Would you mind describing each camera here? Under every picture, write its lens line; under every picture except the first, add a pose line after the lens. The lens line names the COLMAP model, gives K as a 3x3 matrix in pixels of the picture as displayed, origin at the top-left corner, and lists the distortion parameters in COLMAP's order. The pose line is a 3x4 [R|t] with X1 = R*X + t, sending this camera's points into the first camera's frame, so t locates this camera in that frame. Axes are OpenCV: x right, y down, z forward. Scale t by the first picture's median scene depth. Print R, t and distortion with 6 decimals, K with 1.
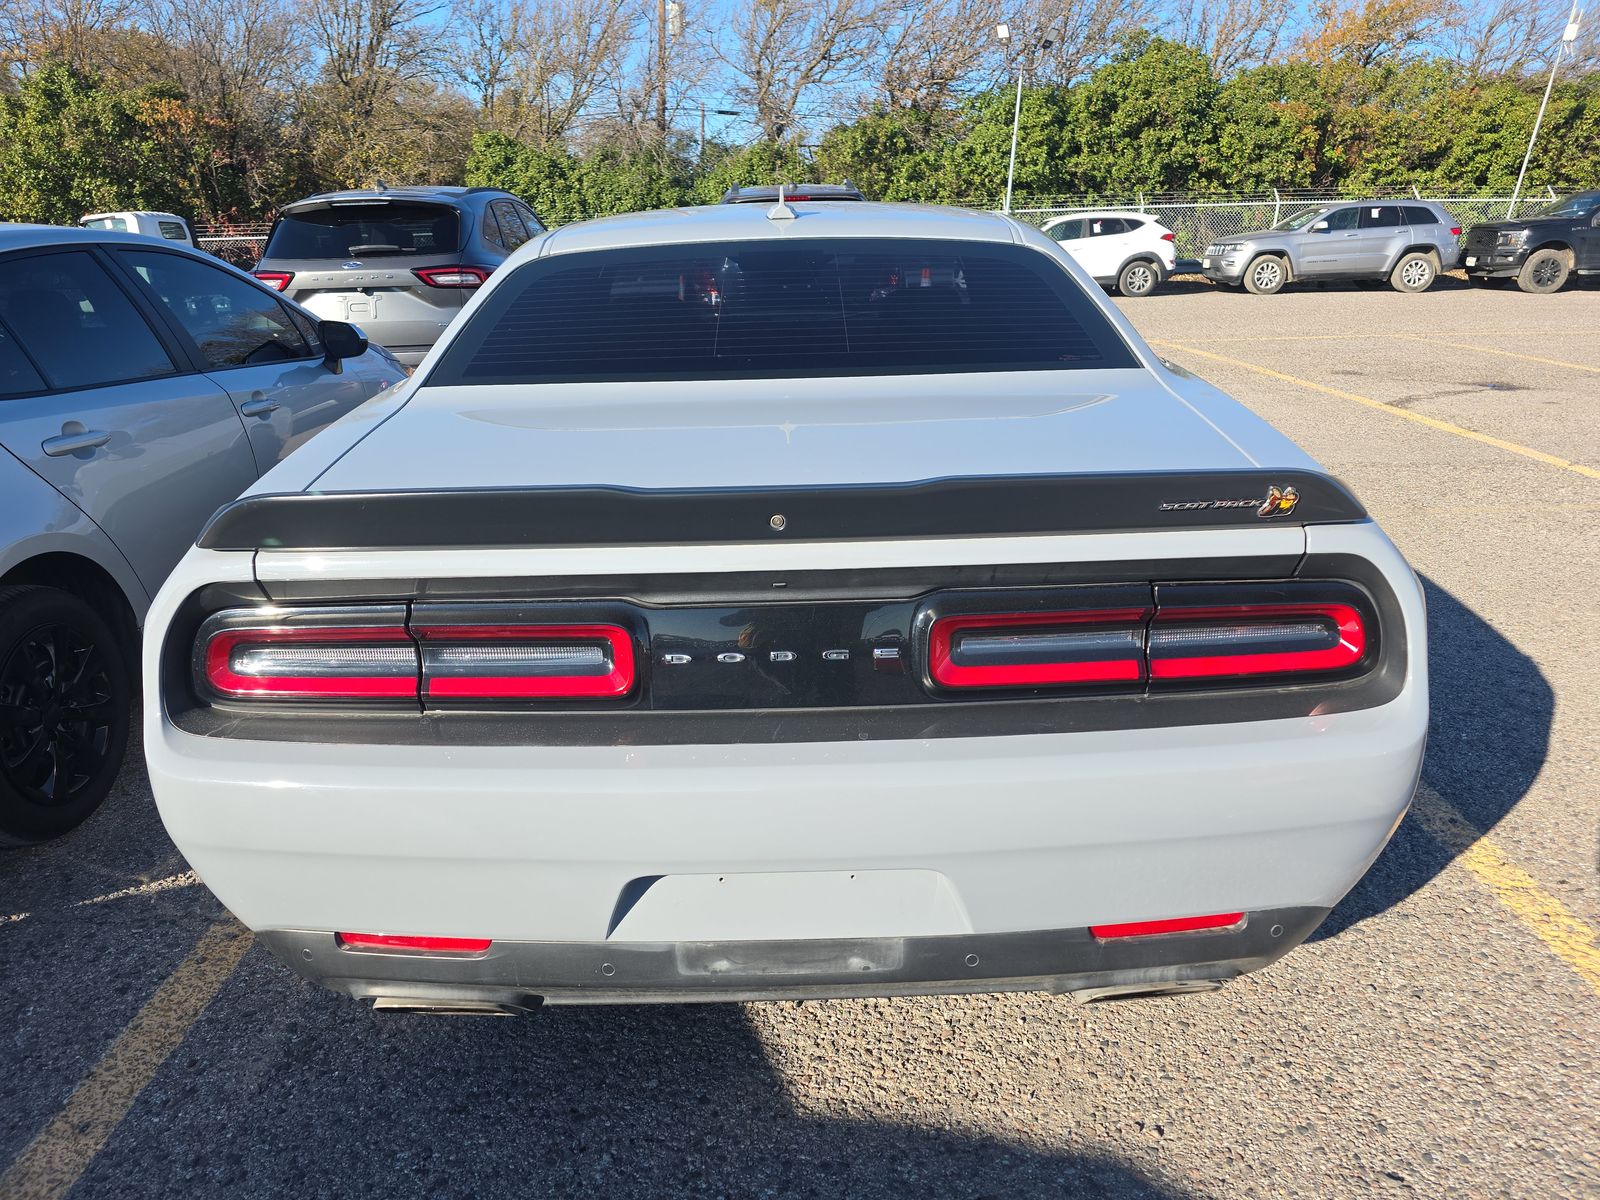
lens RADIAL K [[1074.4, 0, 805.4], [0, 1074.4, 610.2], [0, 0, 1]] dist [0.039402, -0.038067]
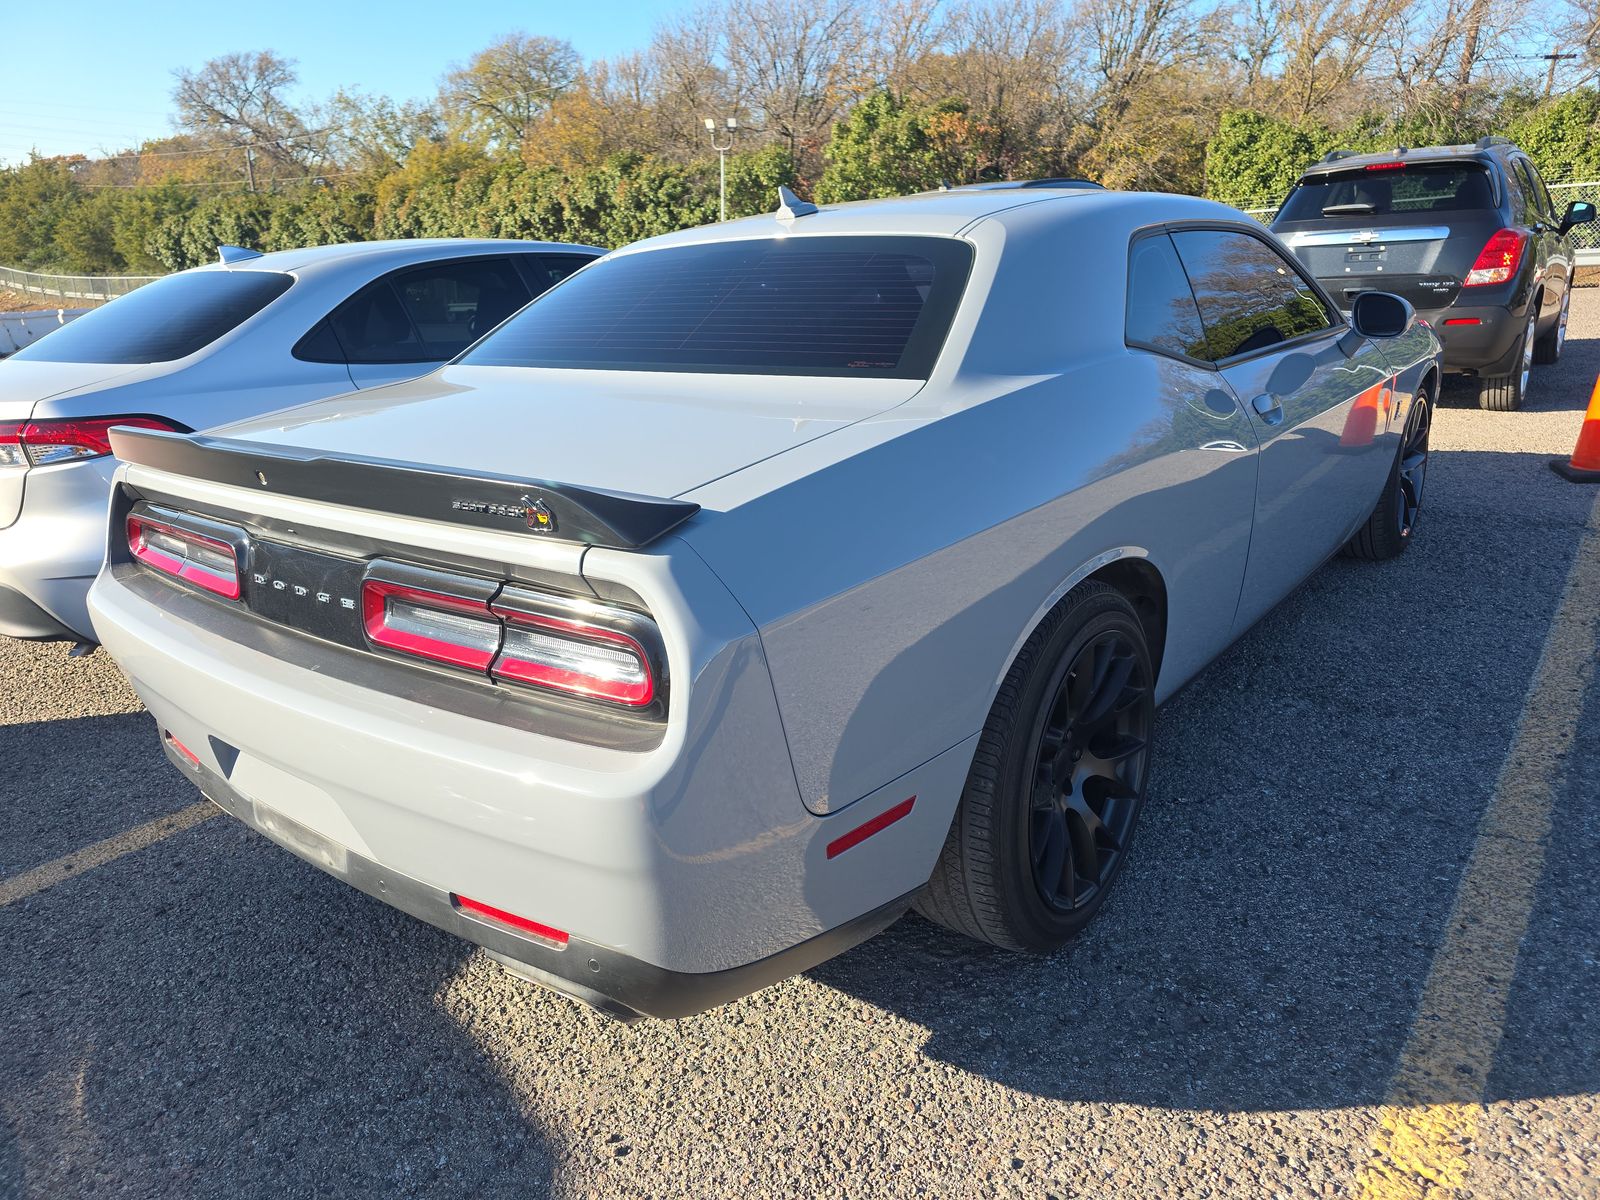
lens RADIAL K [[1074.4, 0, 802.9], [0, 1074.4, 608.6], [0, 0, 1]] dist [0.039402, -0.038067]
pose [[0.777610, 0.175537, -0.603747, 0.090752], [-0.169003, 0.983253, 0.068206, -0.009052], [0.605608, 0.048997, 0.794253, 0.028439]]
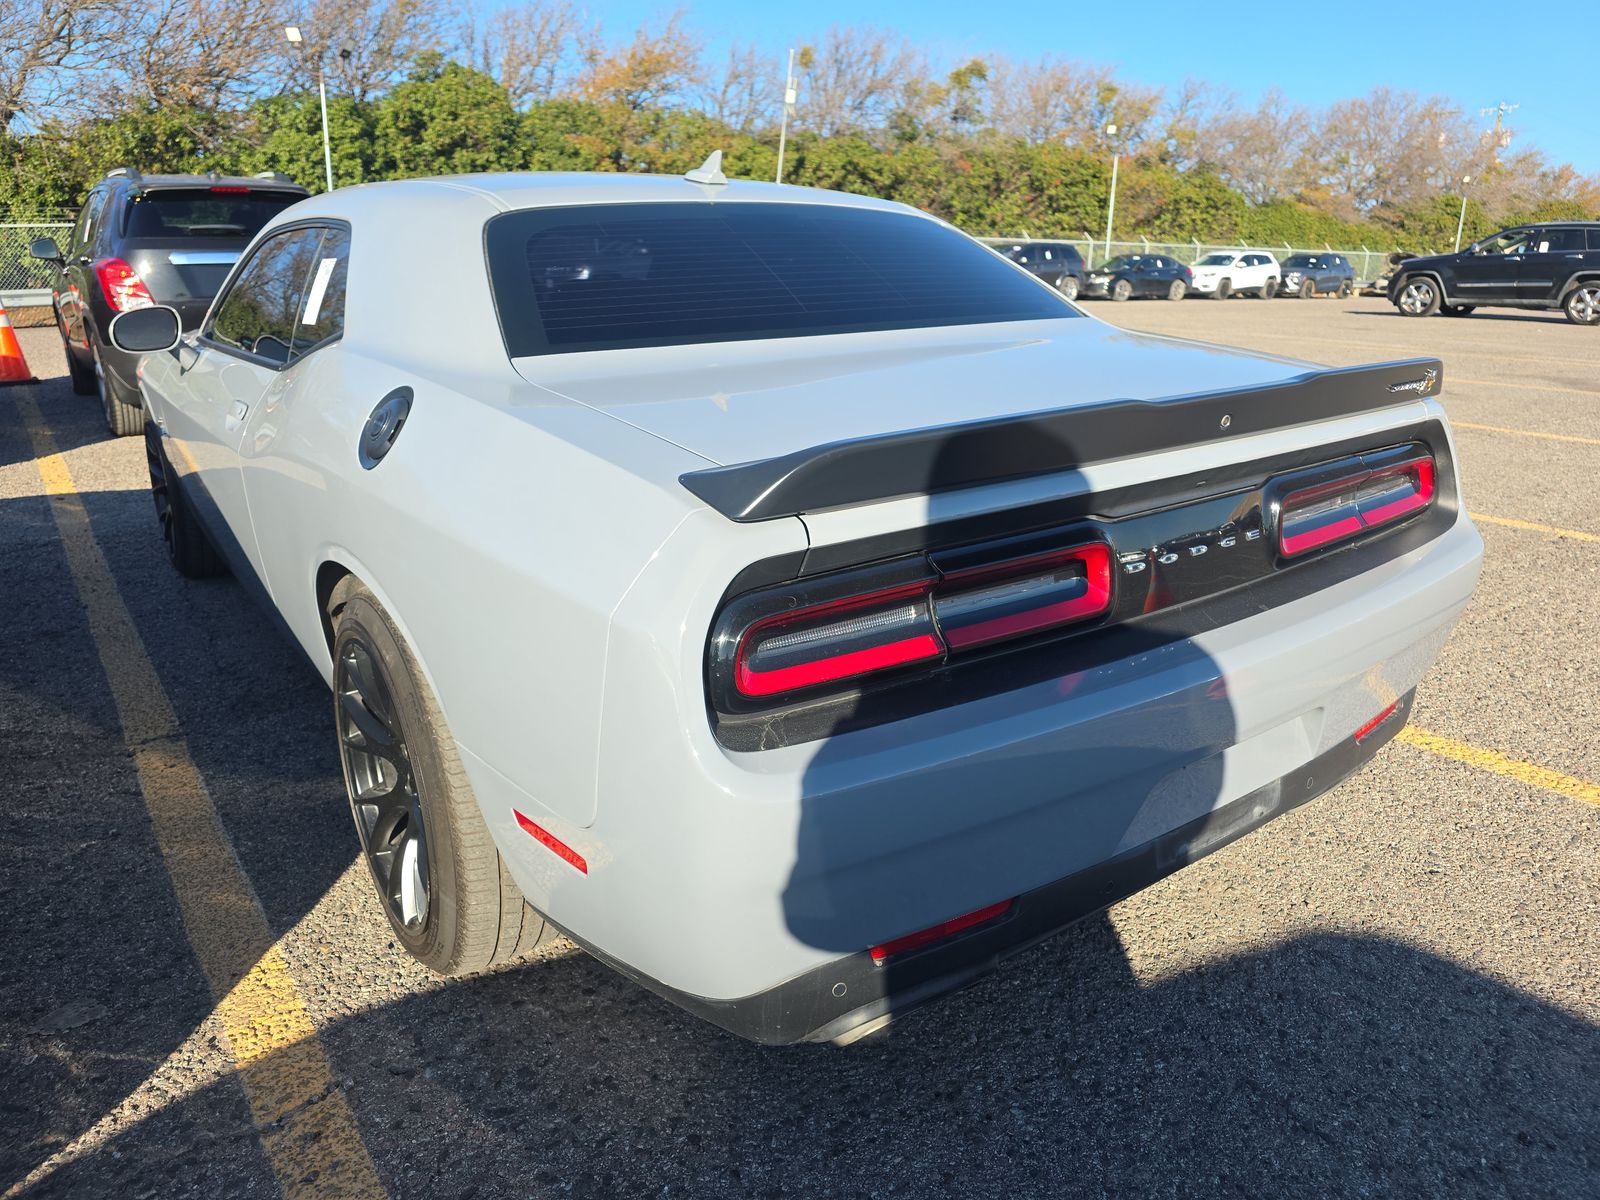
lens RADIAL K [[1074.4, 0, 794.6], [0, 1074.4, 596.5], [0, 0, 1]] dist [0.039402, -0.038067]
pose [[0.805708, -0.162382, 0.569620, -0.076725], [0.181158, 0.983160, 0.024029, -0.000849], [-0.563930, 0.083830, 0.821557, 0.025604]]
